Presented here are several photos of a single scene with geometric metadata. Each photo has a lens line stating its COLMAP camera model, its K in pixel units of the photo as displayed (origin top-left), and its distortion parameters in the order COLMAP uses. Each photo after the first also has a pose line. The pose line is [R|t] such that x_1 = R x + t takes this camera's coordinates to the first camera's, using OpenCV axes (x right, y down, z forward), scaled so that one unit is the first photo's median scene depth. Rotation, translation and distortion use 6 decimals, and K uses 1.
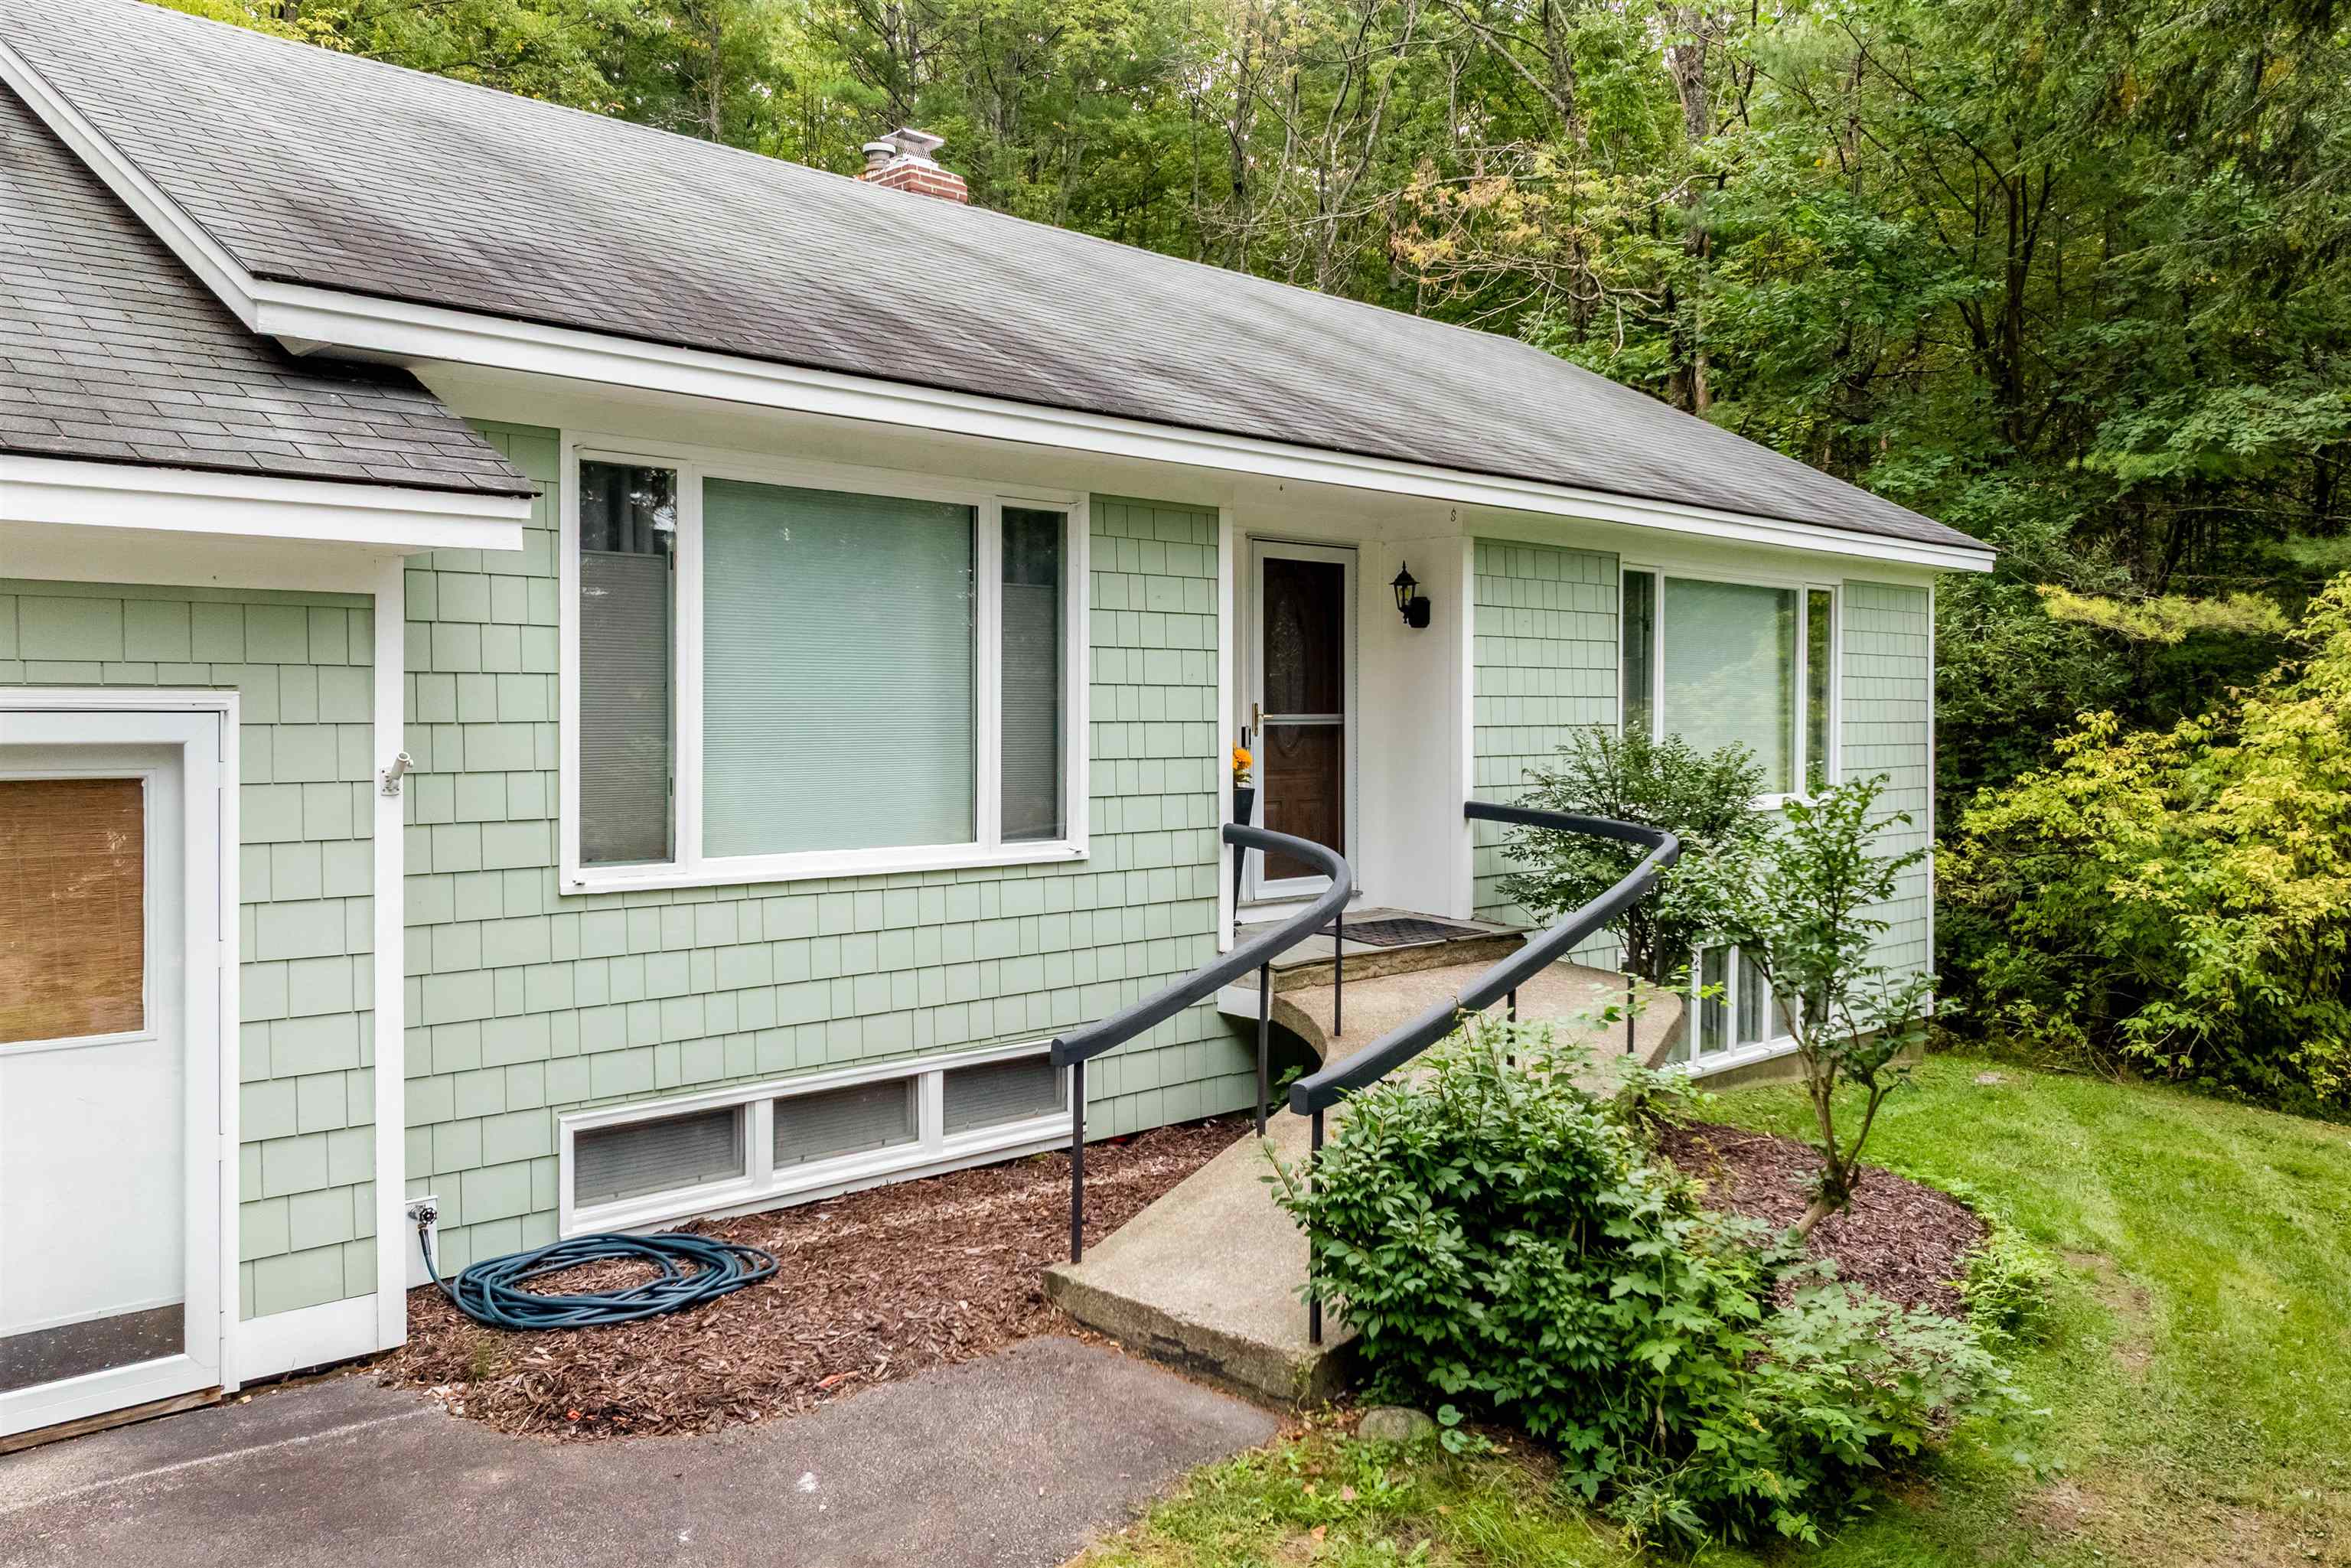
lens RADIAL K [[1881.7, 0, 1210.4], [0, 1881.7, 782.3], [0, 0, 1]] dist [0.020252, -0.001682]
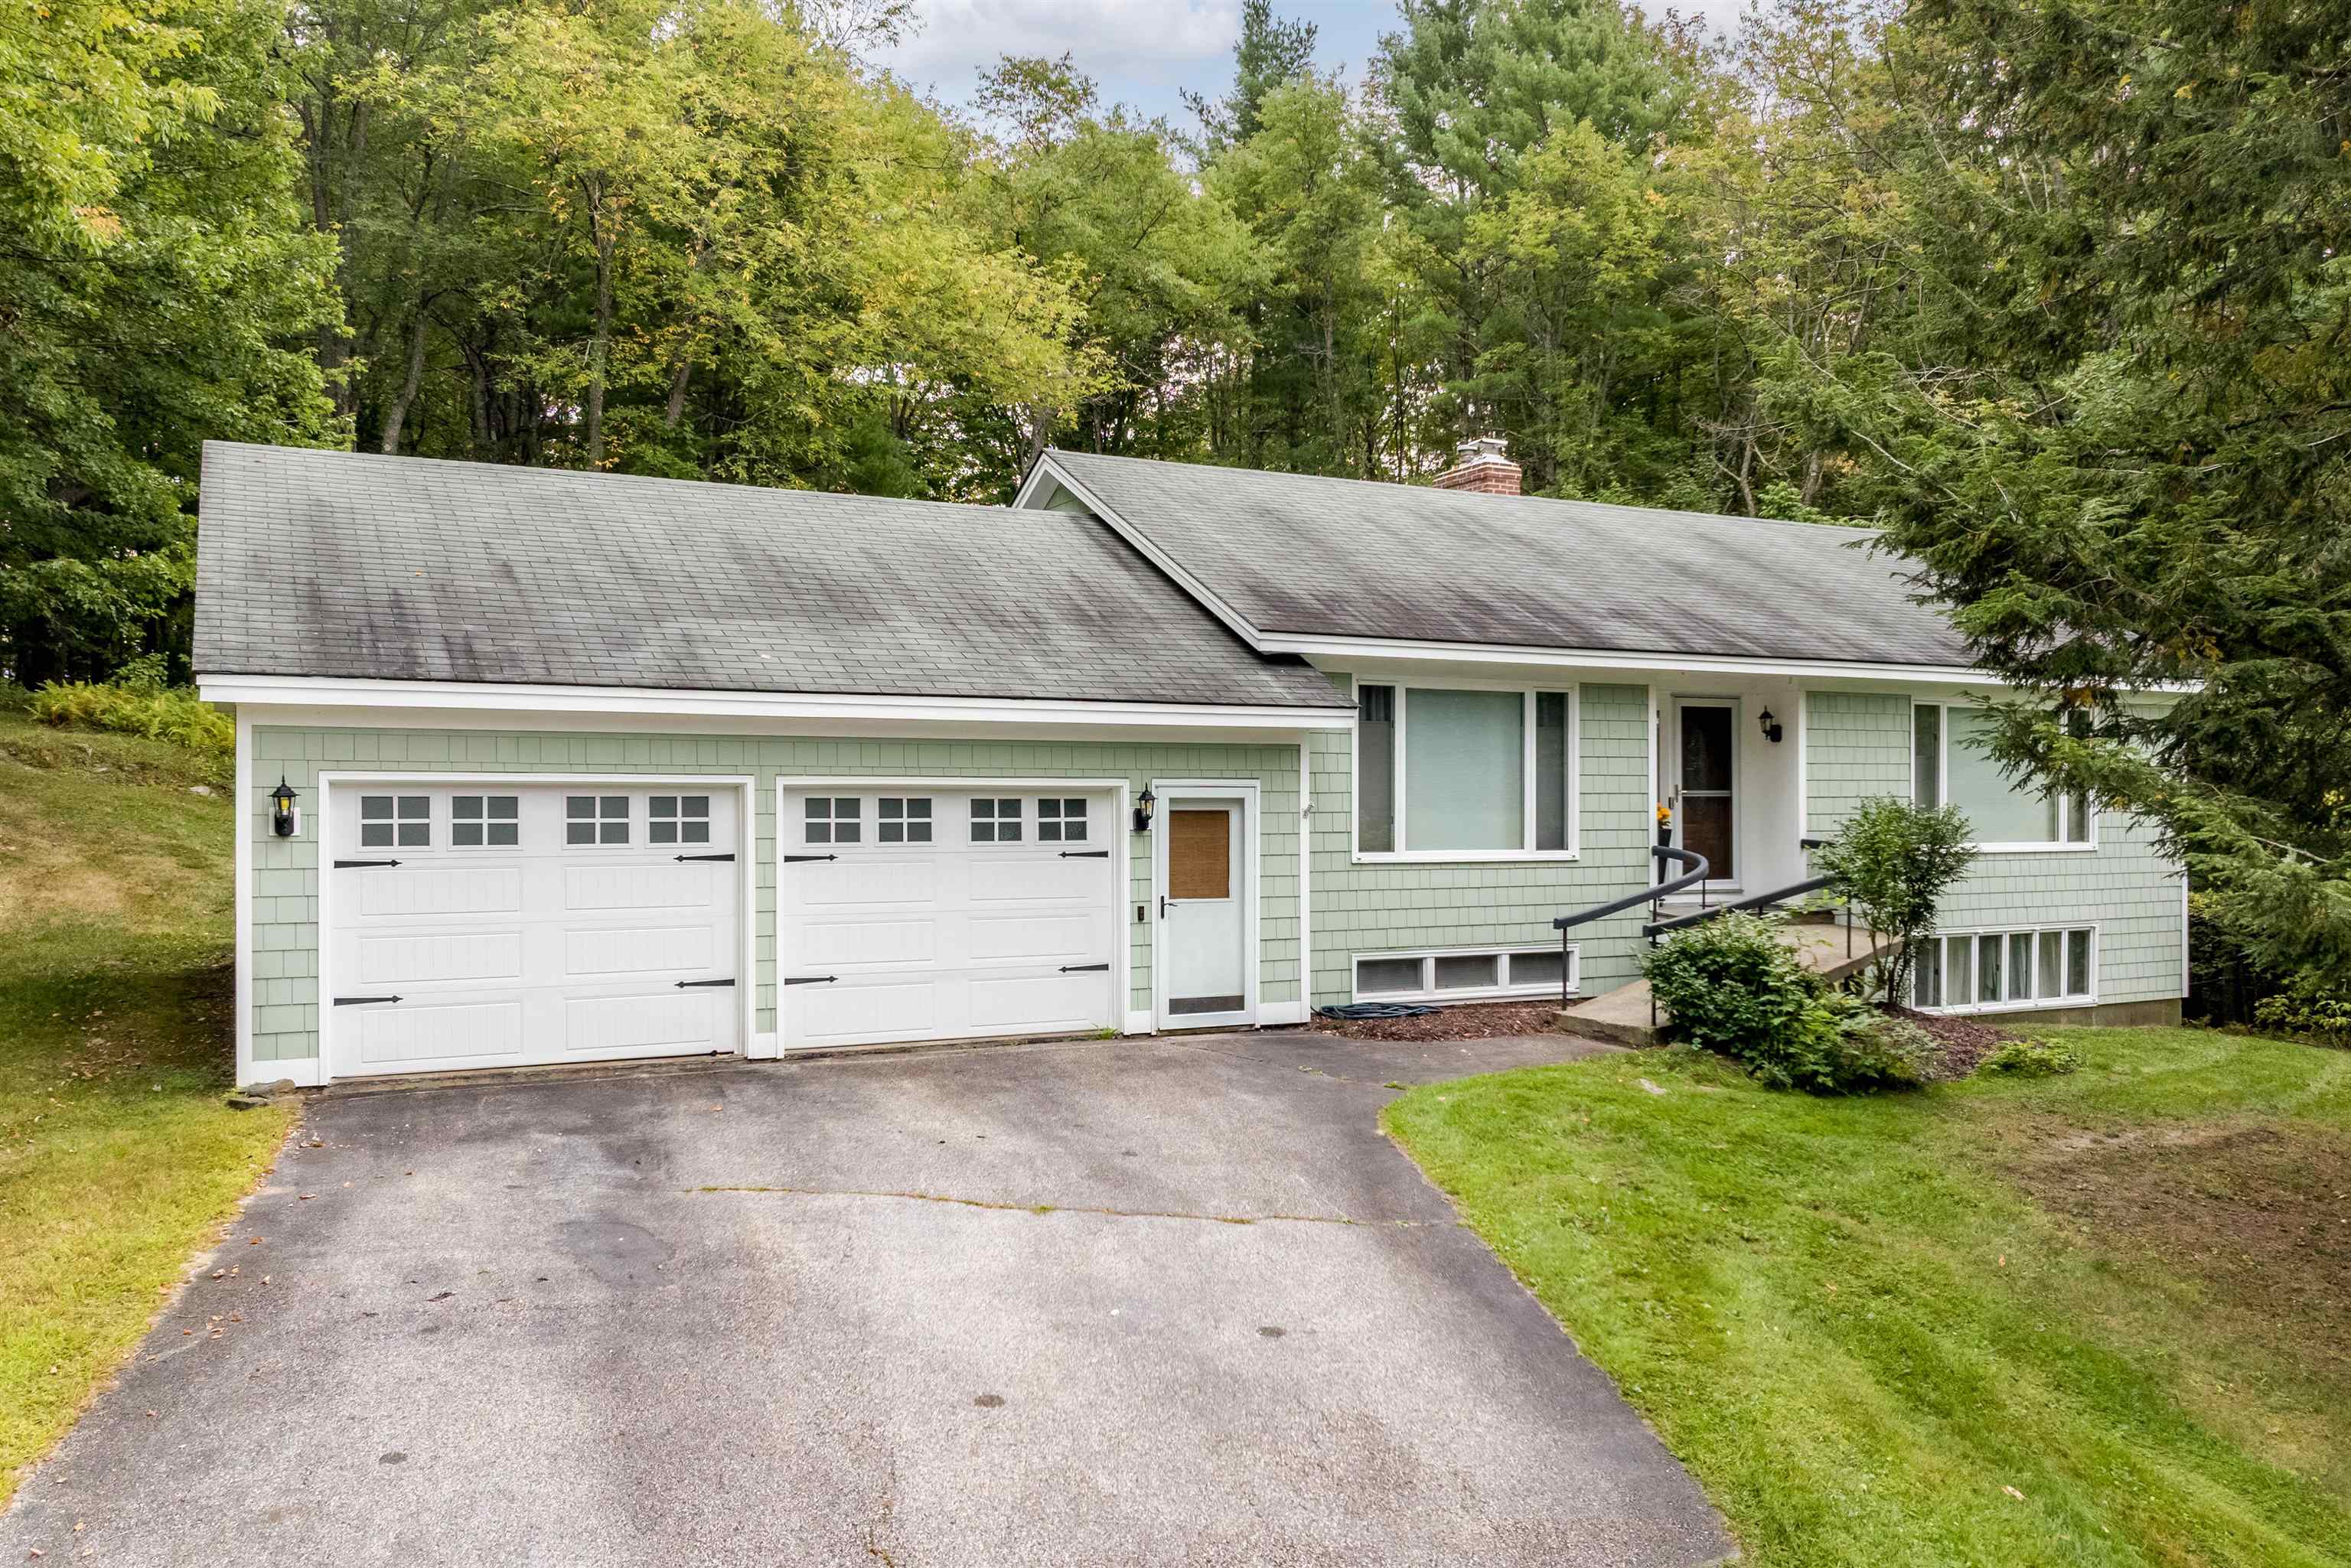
lens RADIAL K [[1881.7, 0, 1210.4], [0, 1881.7, 782.3], [0, 0, 1]] dist [0.020252, -0.001682]
pose [[0.956492, -0.009484, -0.291603, 0.176382], [-0.005546, 0.998700, -0.050671, 0.073327], [0.291705, 0.050084, 0.955196, -1.276376]]
